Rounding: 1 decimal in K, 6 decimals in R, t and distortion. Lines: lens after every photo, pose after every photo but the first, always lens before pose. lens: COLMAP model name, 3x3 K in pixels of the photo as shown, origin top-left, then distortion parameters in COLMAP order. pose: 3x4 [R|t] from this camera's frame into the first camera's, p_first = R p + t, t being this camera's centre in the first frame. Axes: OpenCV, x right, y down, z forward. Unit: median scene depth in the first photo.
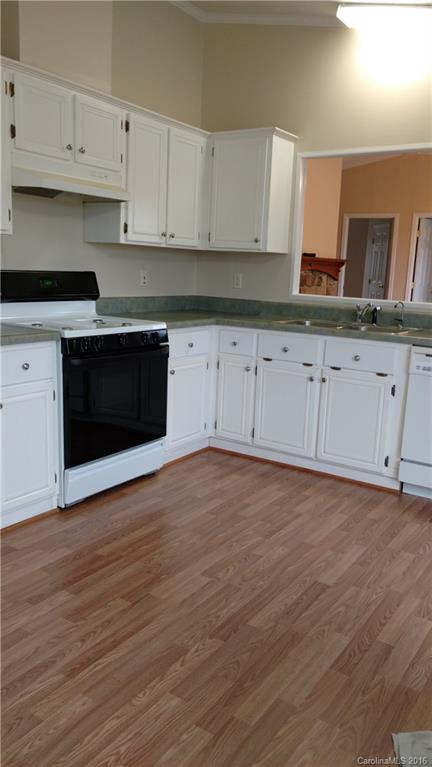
lens RADIAL K [[623.4, 0, 220.2], [0, 623.4, 383.6], [0, 0, 1]] dist [0.049677, -0.006922]
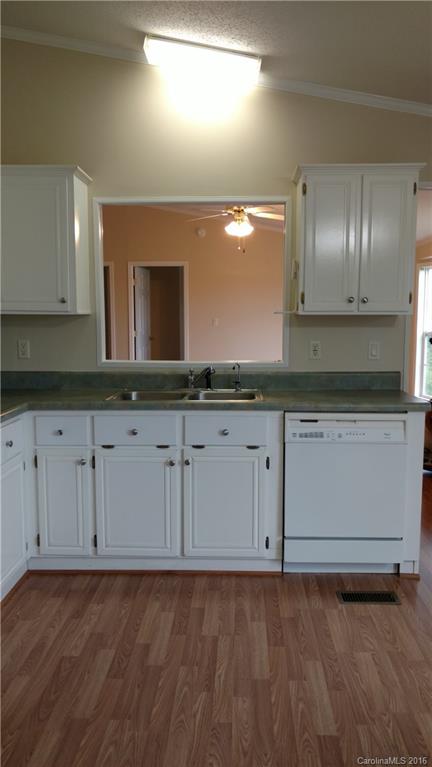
lens RADIAL K [[623.4, 0, 216.6], [0, 623.4, 380.7], [0, 0, 1]] dist [0.049677, -0.006922]
pose [[0.847089, -0.099255, 0.522100, -0.228271], [0.134692, 0.990426, -0.030246, -0.083484], [-0.514100, 0.095944, 0.852348, 0.242498]]
